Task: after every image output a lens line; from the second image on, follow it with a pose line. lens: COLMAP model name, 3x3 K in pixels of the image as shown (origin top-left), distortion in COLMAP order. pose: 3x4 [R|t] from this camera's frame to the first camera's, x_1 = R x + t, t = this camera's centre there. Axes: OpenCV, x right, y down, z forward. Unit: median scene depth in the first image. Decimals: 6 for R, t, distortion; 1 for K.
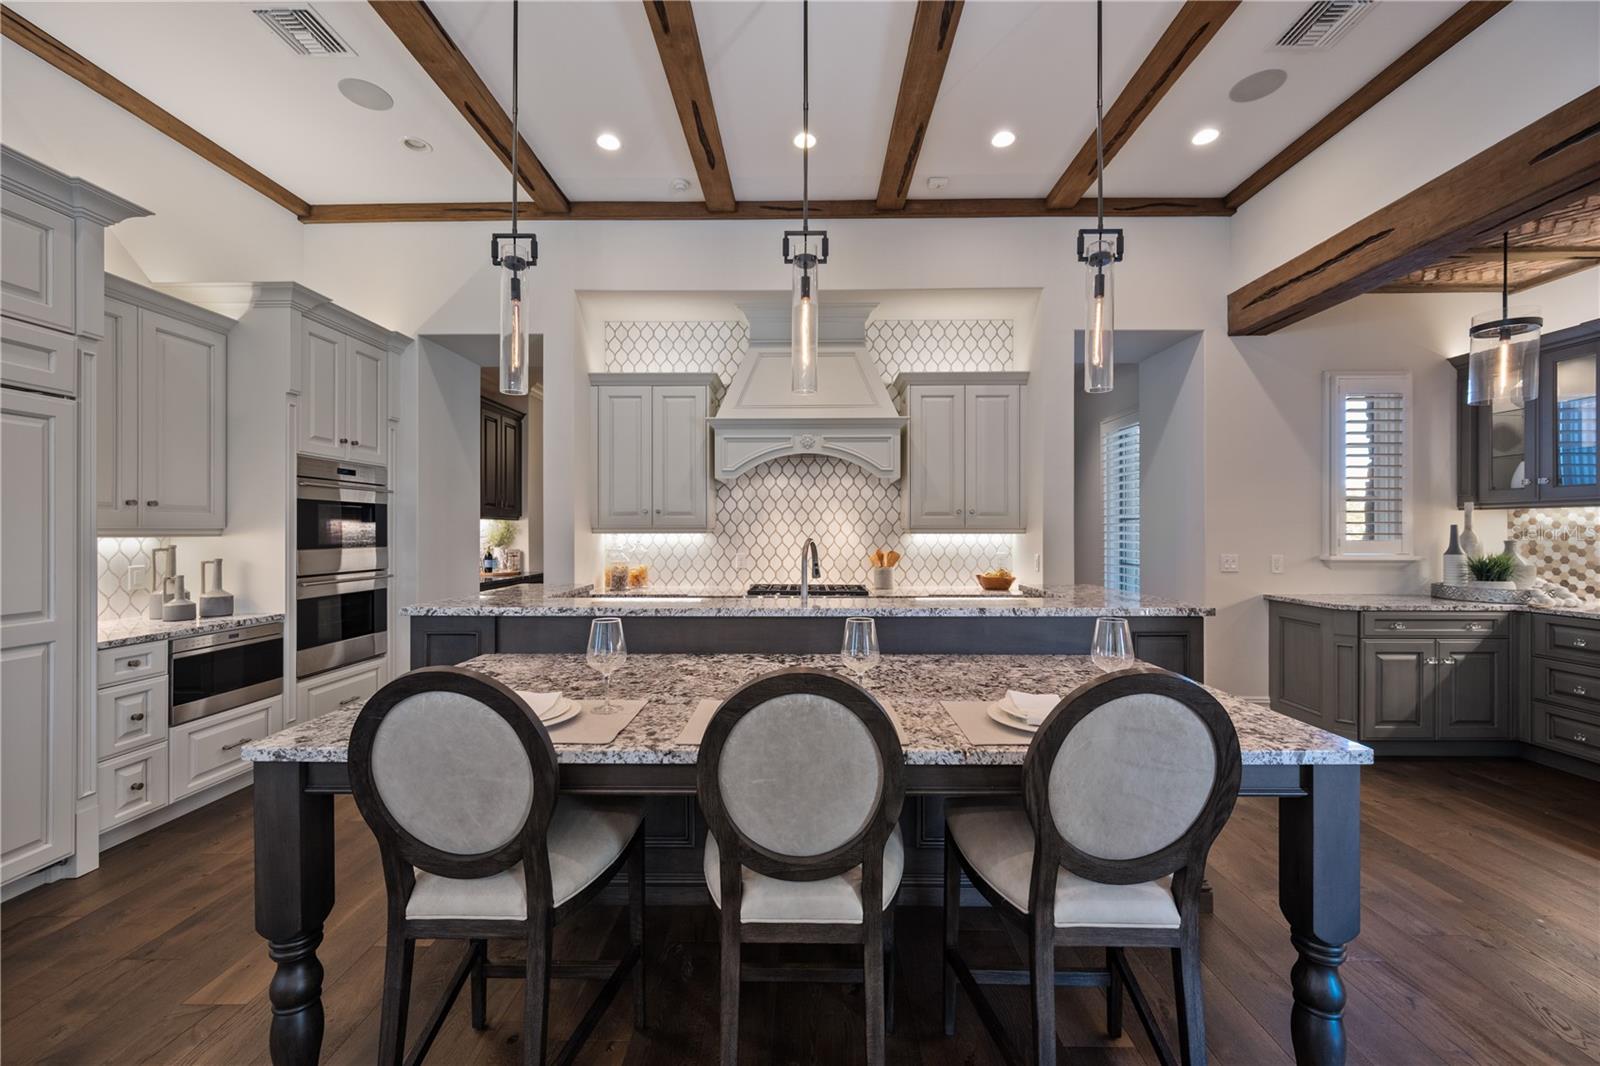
lens RADIAL K [[637.3, 0, 797.6], [0, 637.3, 530.2], [0, 0, 1]] dist [0.000342, 0.001053]
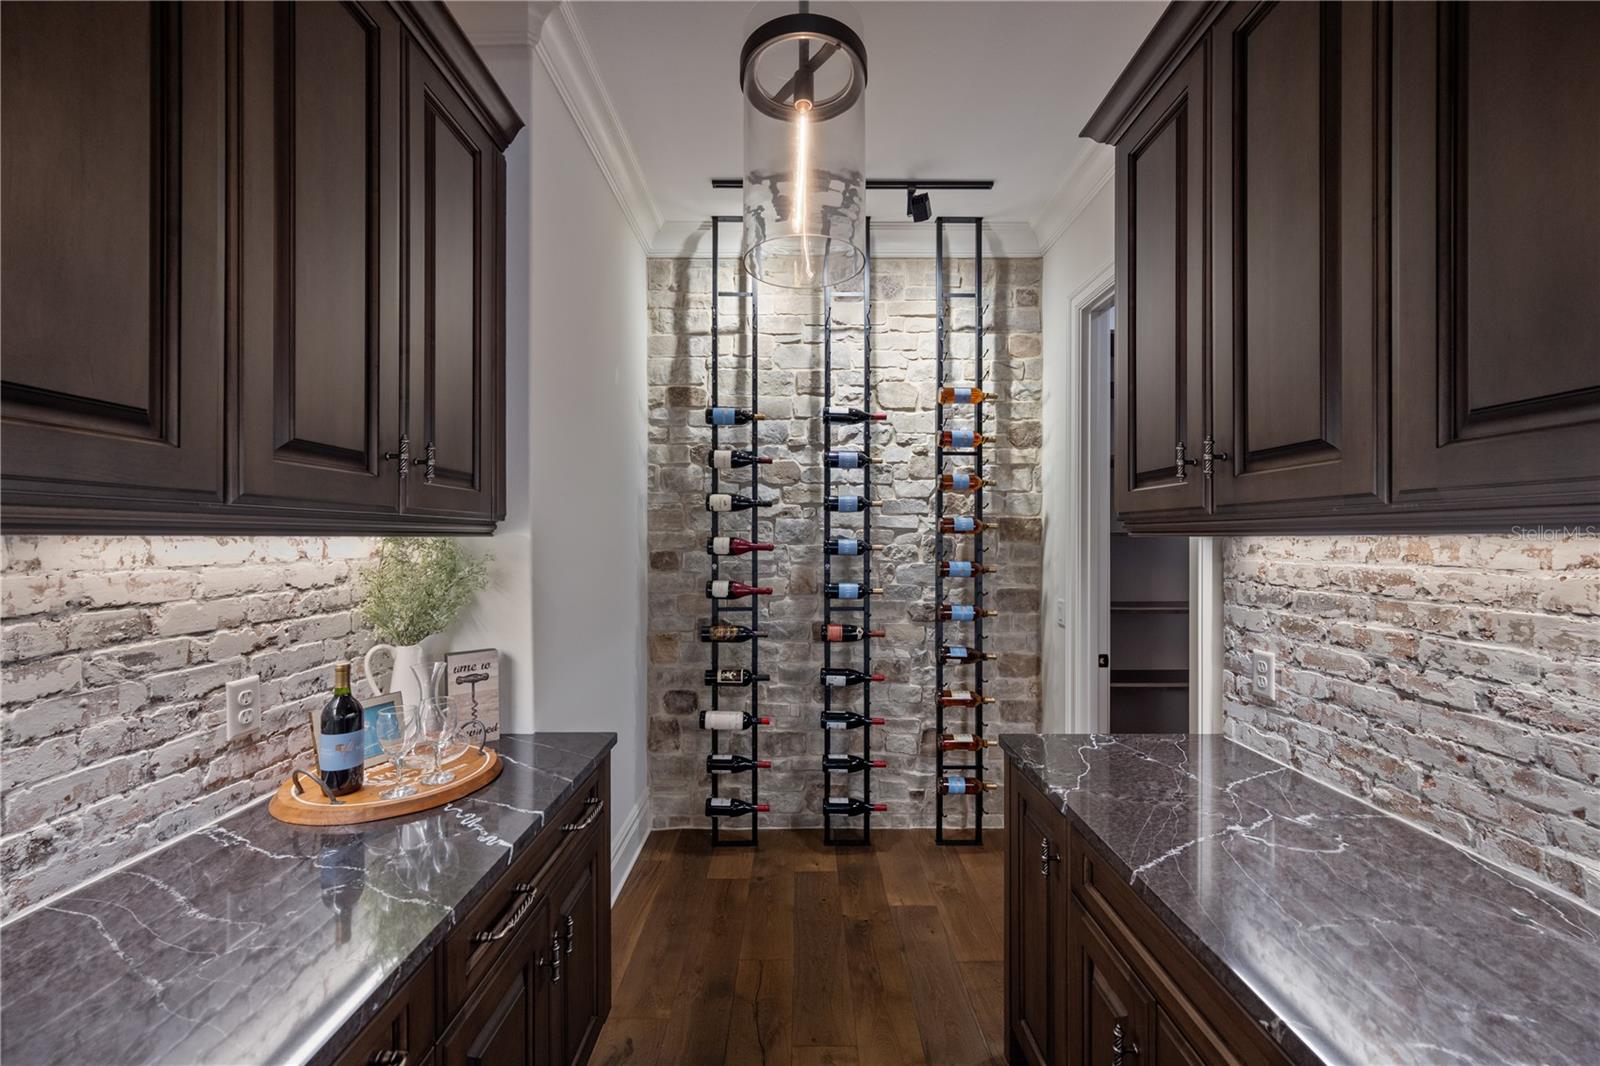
lens RADIAL K [[637.3, 0, 797.6], [0, 637.3, 530.2], [0, 0, 1]] dist [0.000342, 0.001053]
pose [[0.999963, -0.001360, 0.008516, -0.530379], [0.001451, 0.999941, -0.010721, -0.024723], [-0.008500, 0.010733, 0.999906, 1.239126]]
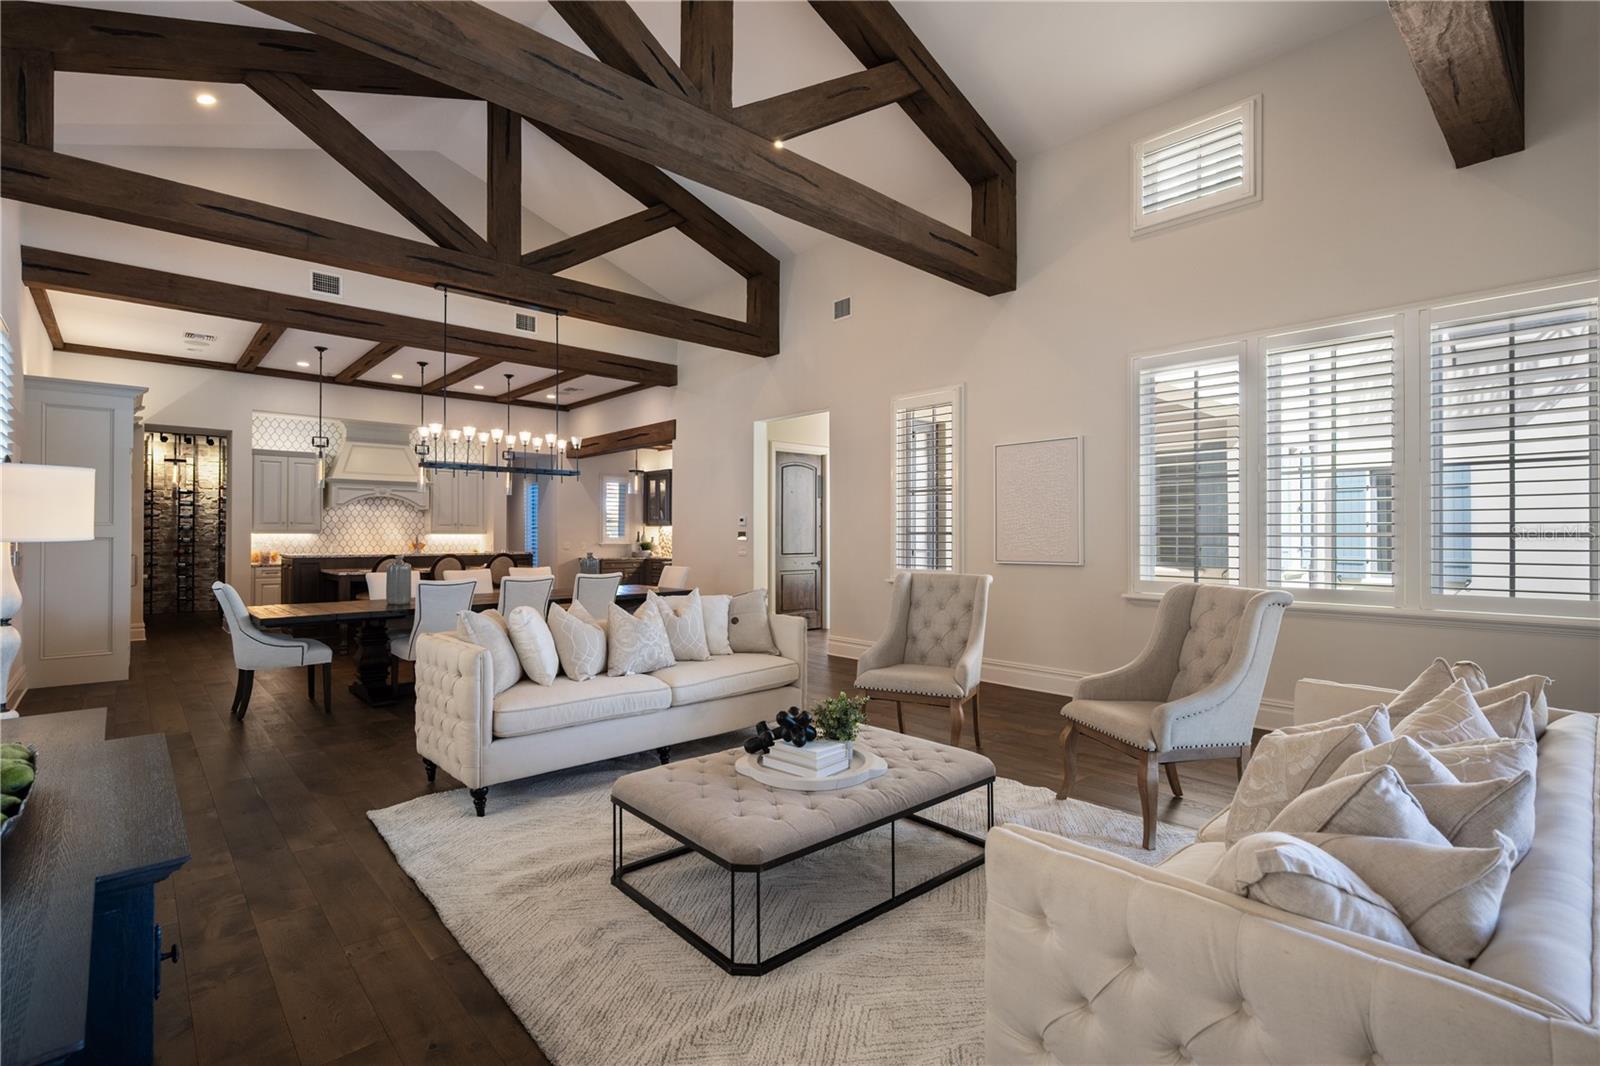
lens RADIAL K [[747.3, 0, 800.0], [0, 747.3, 533.0], [0, 0, 1]] dist [0.003115, -0.000262]
pose [[0.728567, 0.002564, 0.684970, -0.733020], [-0.003469, 0.999994, -0.000052, -0.002654], [-0.684966, -0.002338, 0.728571, -1.924295]]
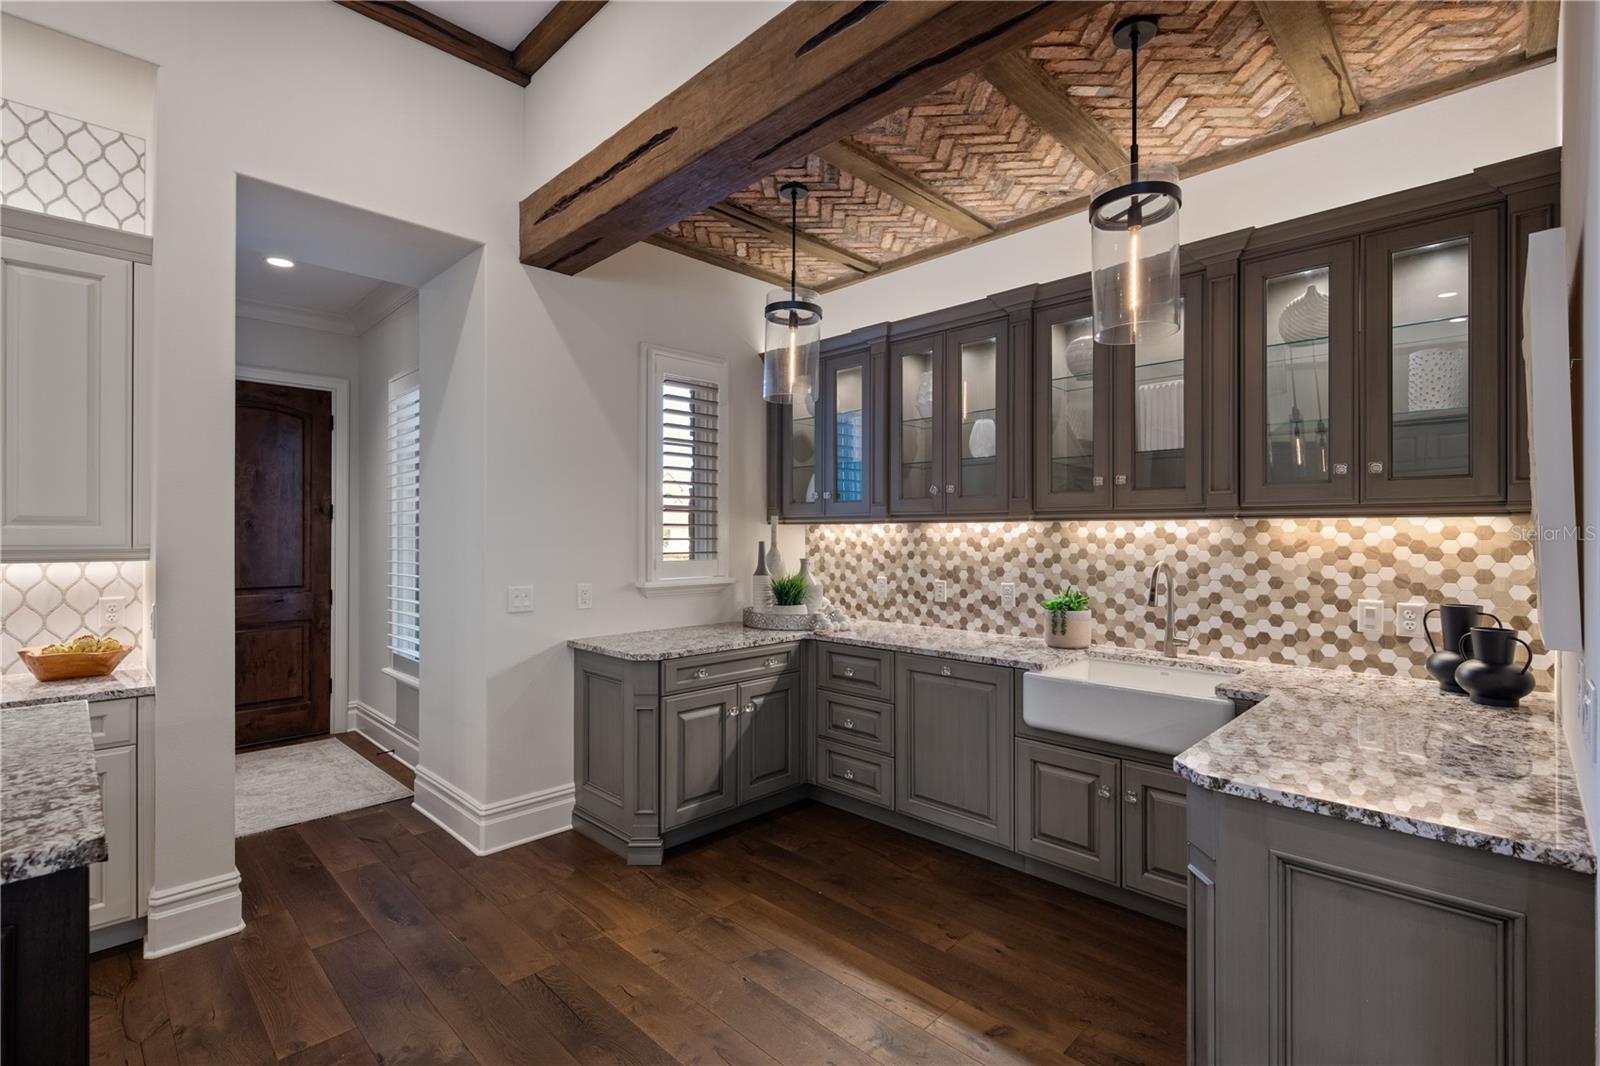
lens RADIAL K [[747.3, 0, 800.0], [0, 747.3, 533.0], [0, 0, 1]] dist [0.003115, -0.000262]
pose [[0.696896, 0.002623, 0.717167, 0.325174], [-0.002405, 0.999996, -0.001321, -0.018650], [-0.717168, -0.000804, 0.696900, 0.243426]]
